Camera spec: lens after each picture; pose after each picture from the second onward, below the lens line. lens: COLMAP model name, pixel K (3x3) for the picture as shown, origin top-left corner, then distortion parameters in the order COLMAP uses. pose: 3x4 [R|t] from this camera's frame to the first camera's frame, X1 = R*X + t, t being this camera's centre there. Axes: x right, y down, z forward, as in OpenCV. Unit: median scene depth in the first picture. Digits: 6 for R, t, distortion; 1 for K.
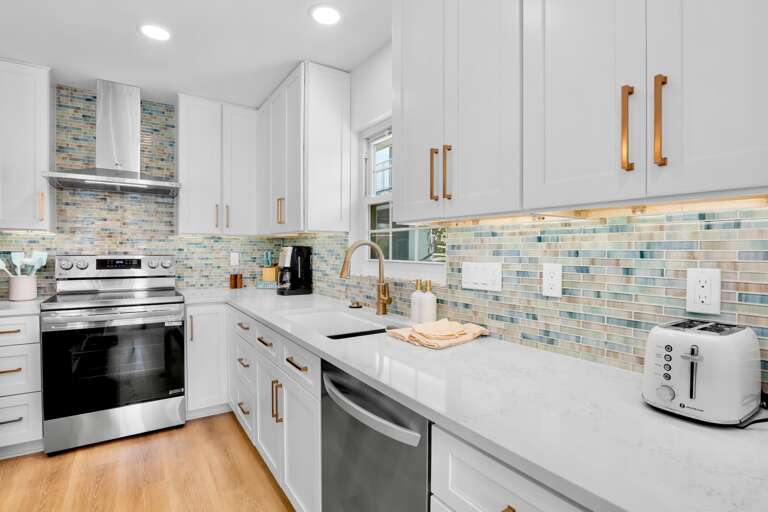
lens RADIAL K [[381.2, 0, 379.5], [0, 381.2, 245.2], [0, 0, 1]] dist [-0.017910, 0.000159]
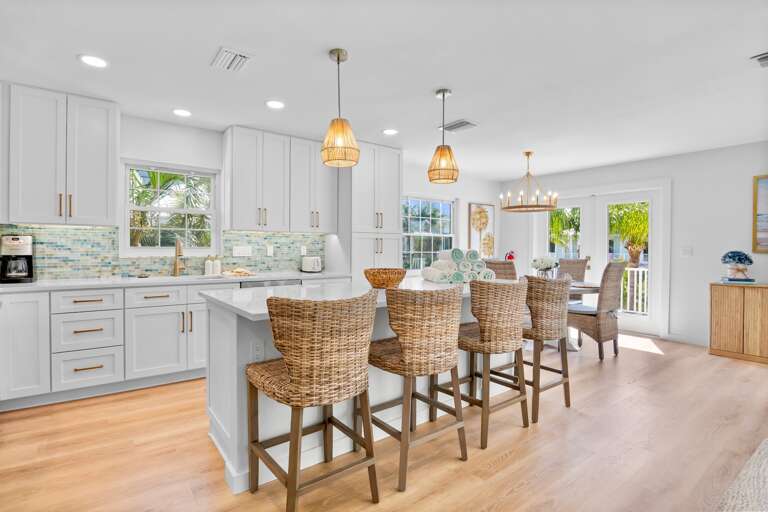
lens RADIAL K [[375.8, 0, 380.3], [0, 375.8, 252.1], [0, 0, 1]] dist [-0.020423, 0.000064]
pose [[-0.059293, -0.012864, 0.998158, -1.964459], [-0.015972, 0.999801, 0.011936, 0.032274], [-0.998113, -0.015235, -0.059486, 0.157137]]
